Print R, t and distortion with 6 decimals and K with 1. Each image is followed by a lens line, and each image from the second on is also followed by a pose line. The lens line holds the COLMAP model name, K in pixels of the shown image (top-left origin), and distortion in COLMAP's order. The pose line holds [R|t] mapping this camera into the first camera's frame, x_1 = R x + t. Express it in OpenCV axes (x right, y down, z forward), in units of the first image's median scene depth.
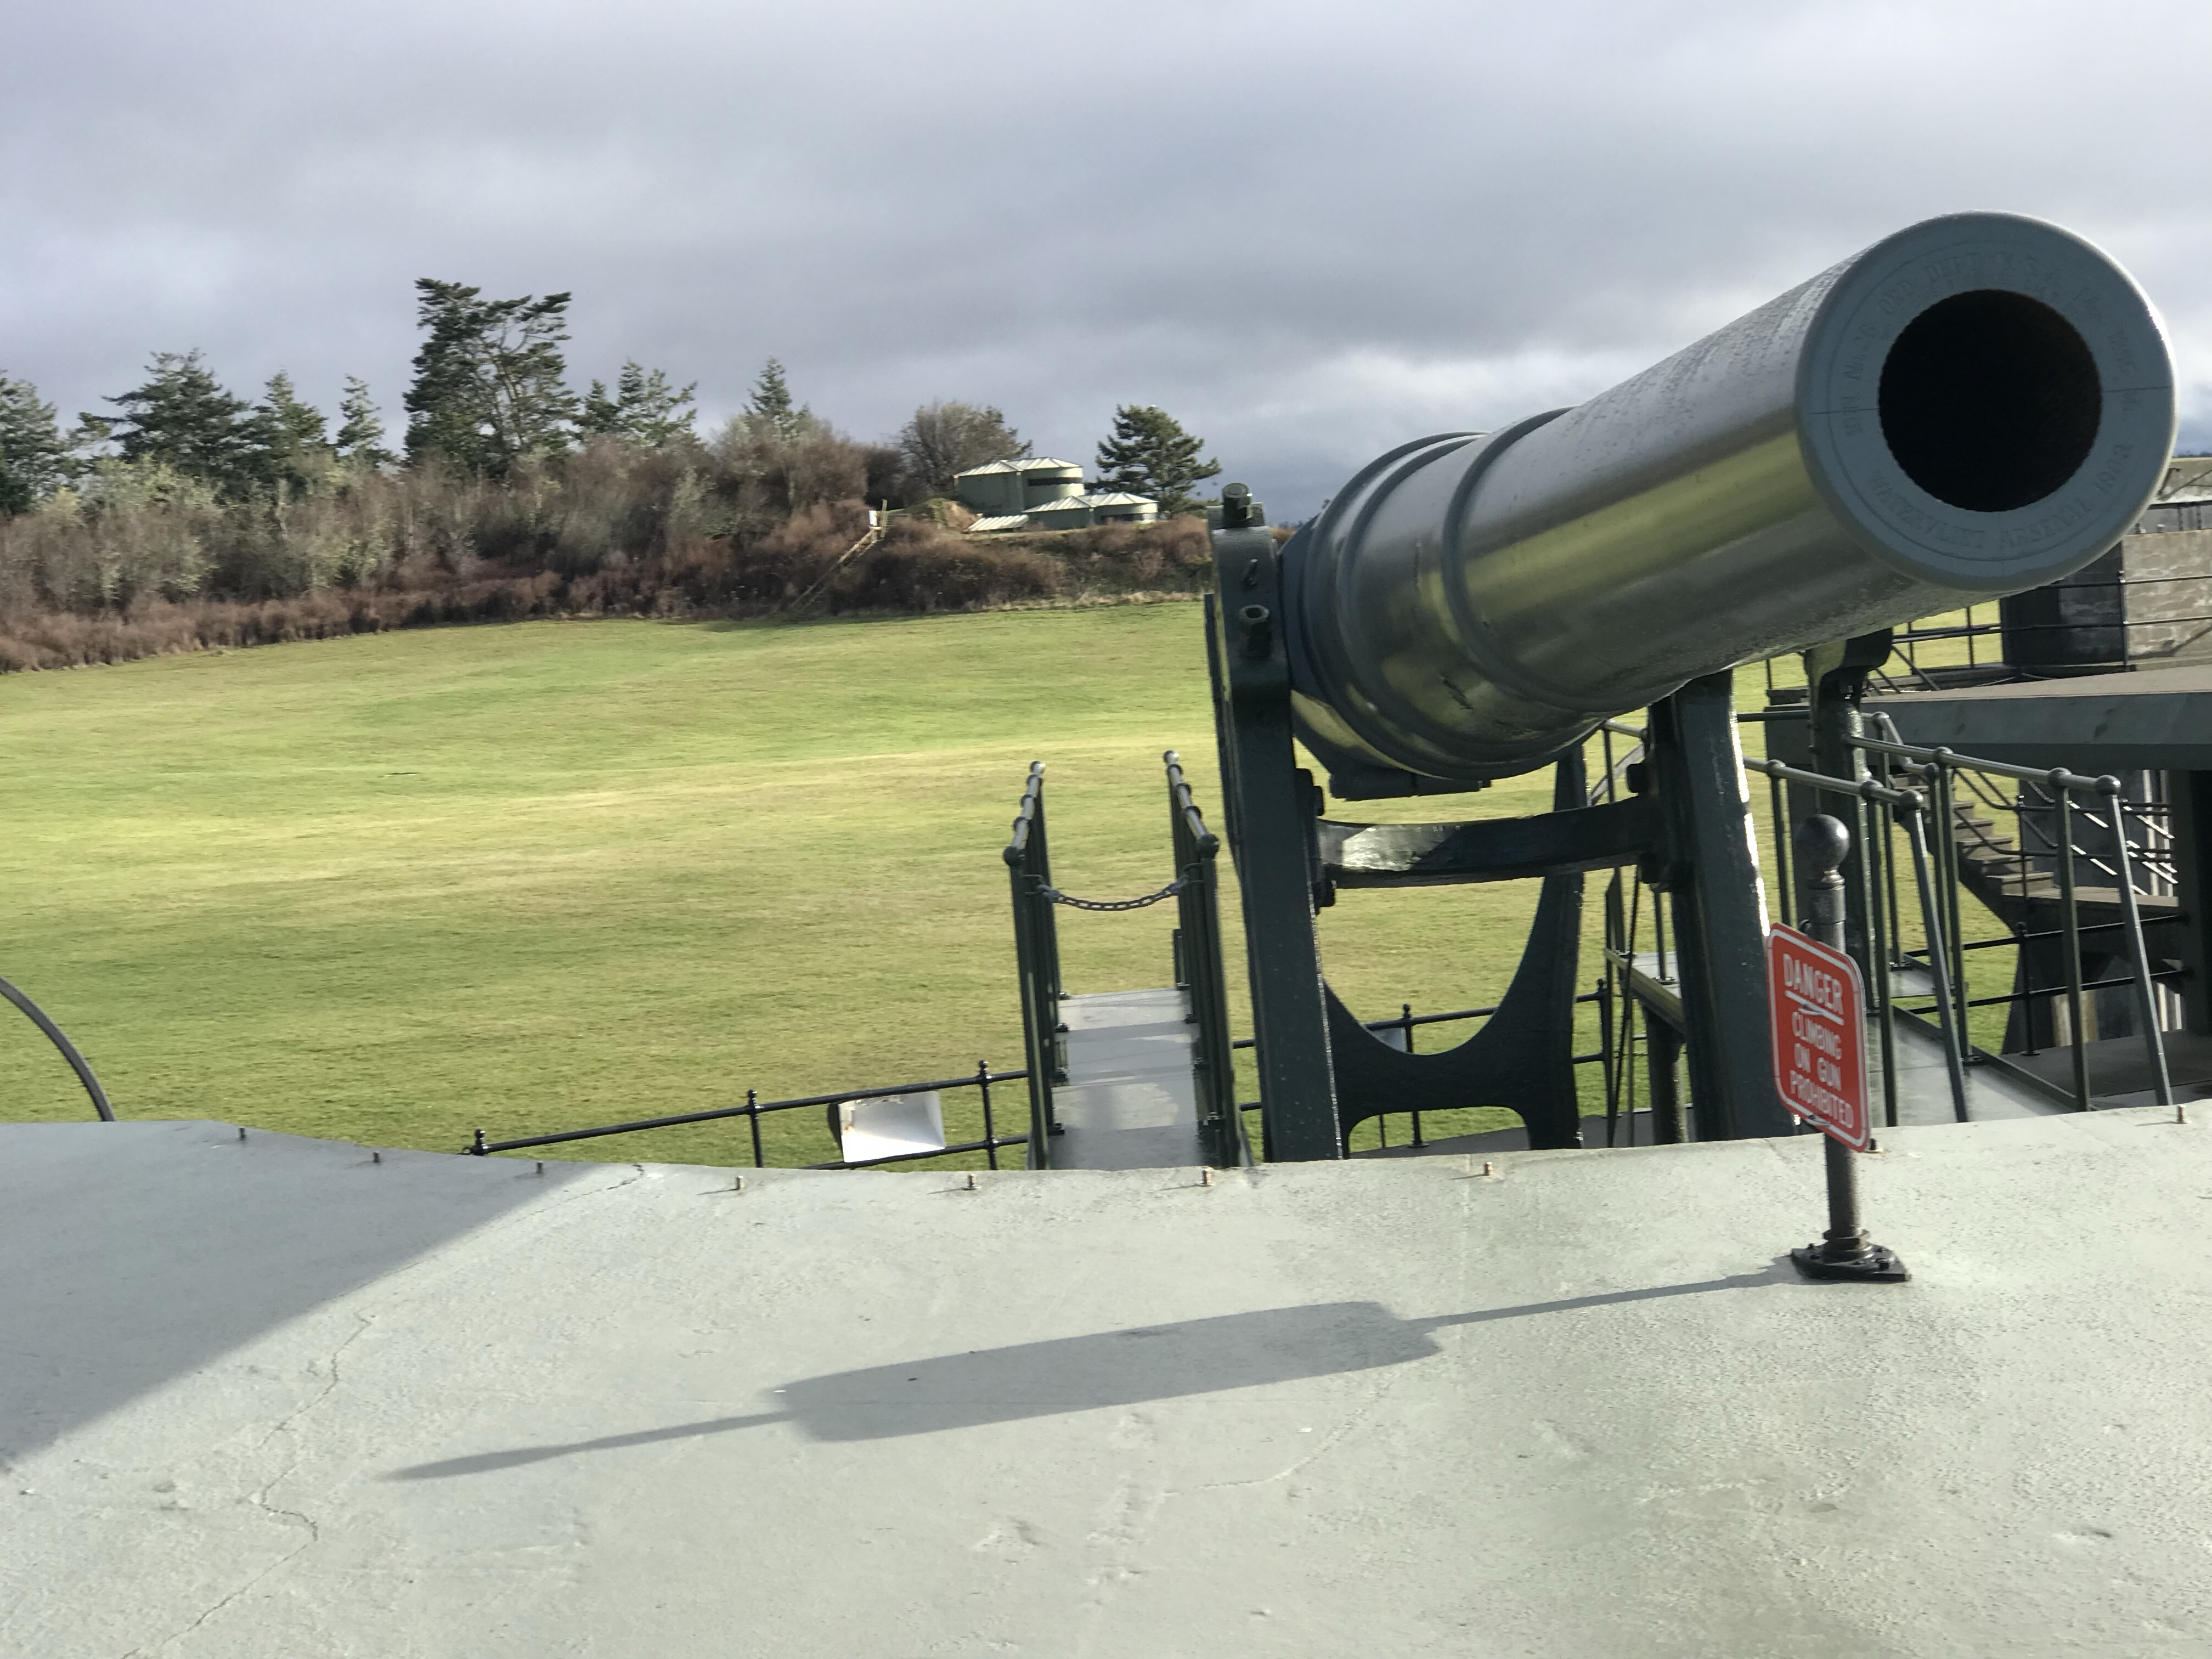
lens RADIAL K [[3685.2, 0, 1105.4], [0, 3685.2, 905.7], [0, 0, 1]] dist [-0.002358, 0.830948]
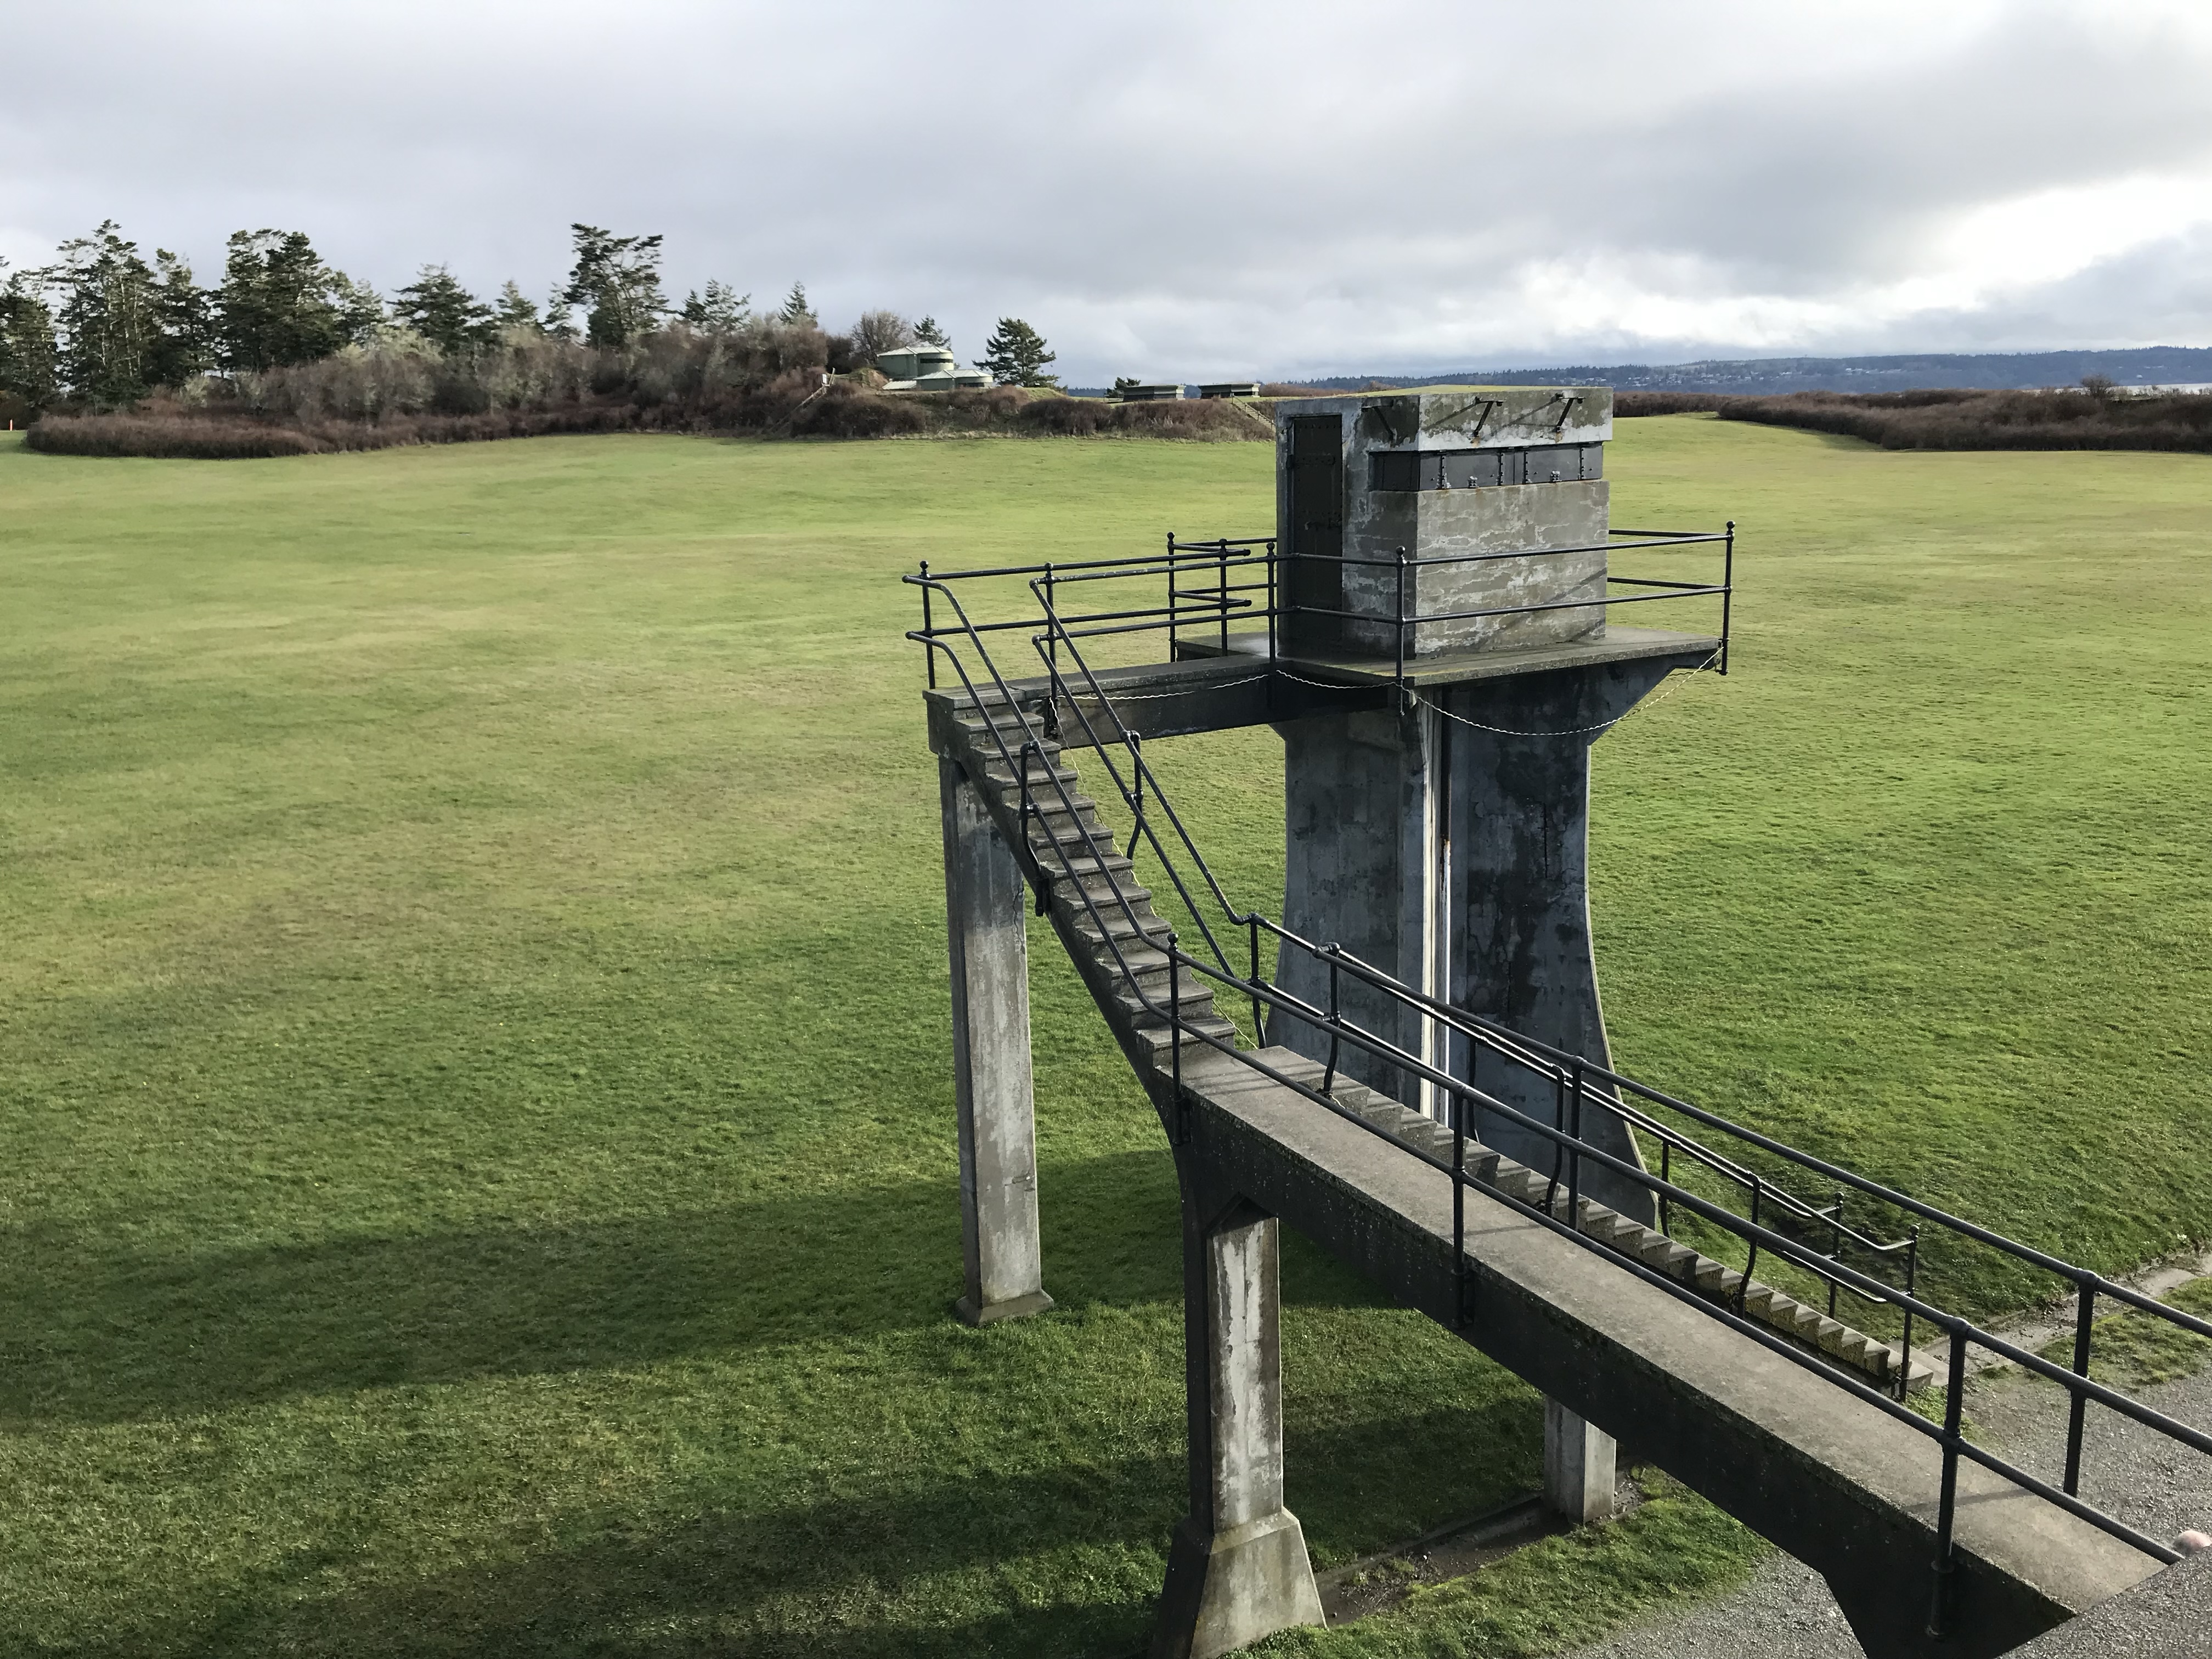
lens RADIAL K [[1829.7, 0, 1106.0], [0, 1829.7, 829.5], [0, 0, 1]] dist [-0.001885, 0.002577]
pose [[0.999053, 0.032898, 0.028490, 0.046847], [-0.036436, 0.990287, 0.134179, -0.018345], [-0.023799, -0.135089, 0.990548, 0.144467]]
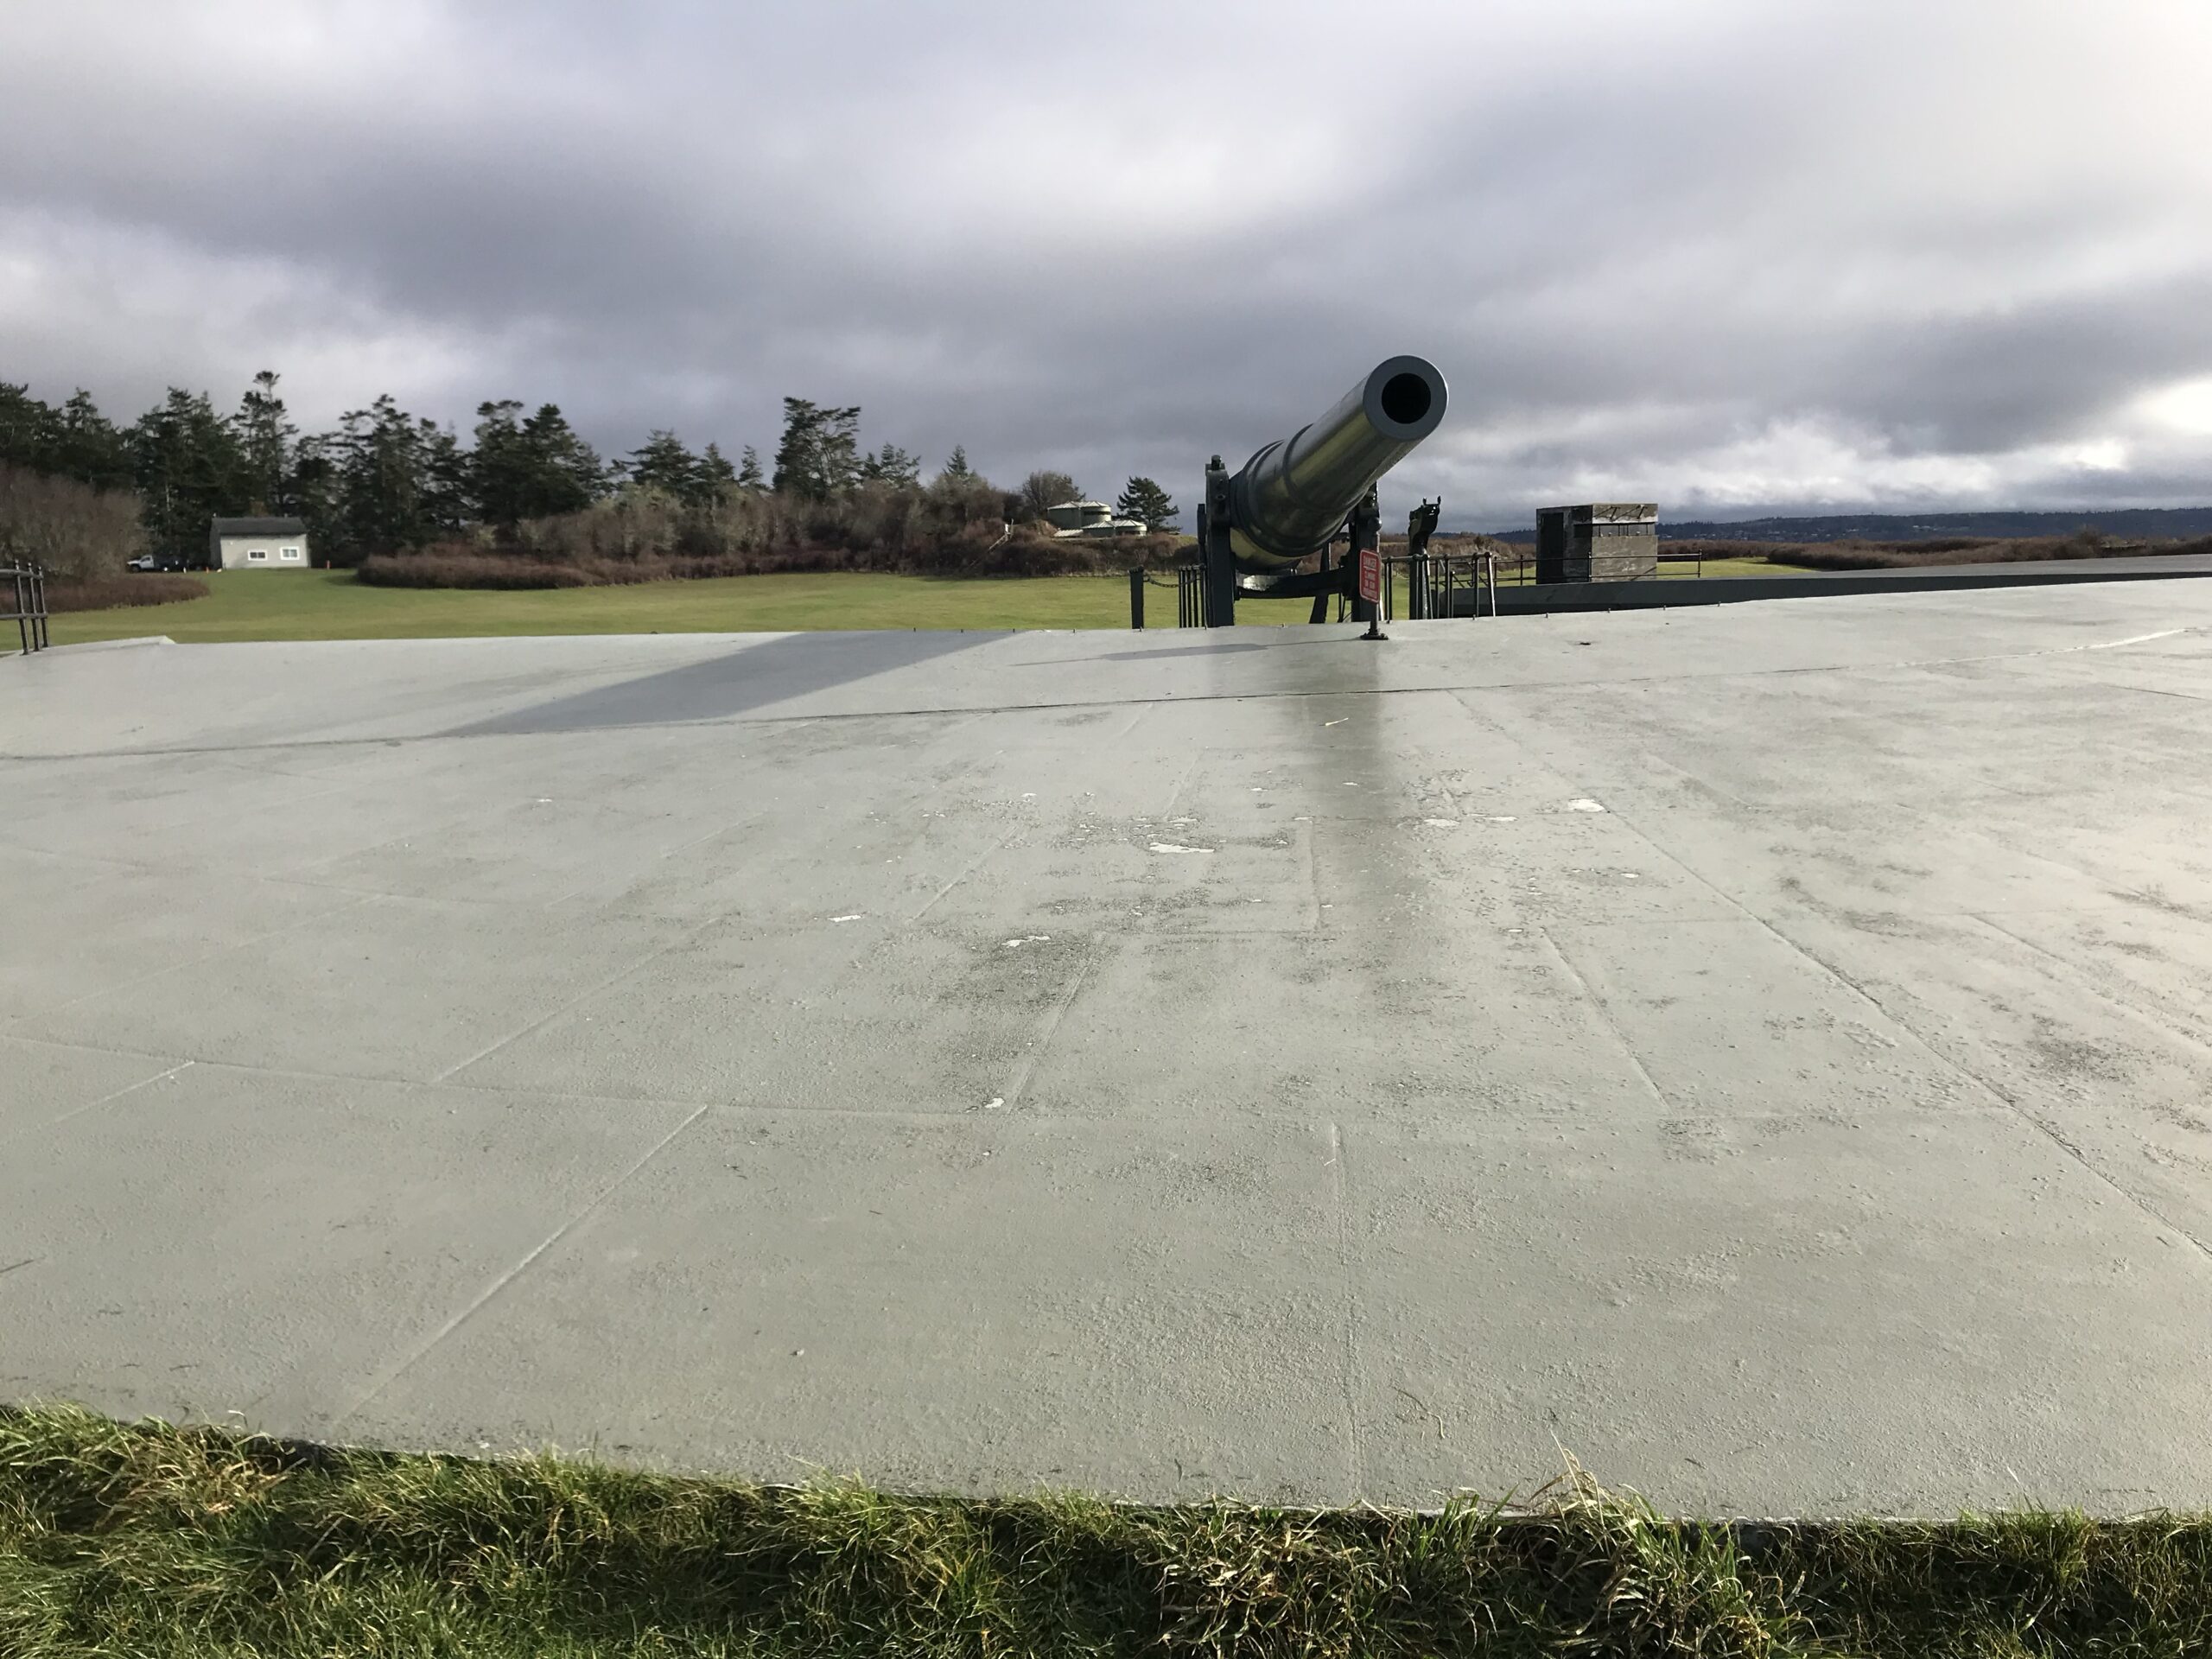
lens RADIAL K [[1819.8, 0, 1106.2], [0, 1819.8, 861.4], [0, 0, 1]] dist [0.144256, -0.508043]
pose [[0.999174, 0.040640, -0.000108, -0.000876], [-0.040527, 0.996596, 0.071798, 0.002745], [0.003026, -0.071734, 0.997419, -0.012026]]
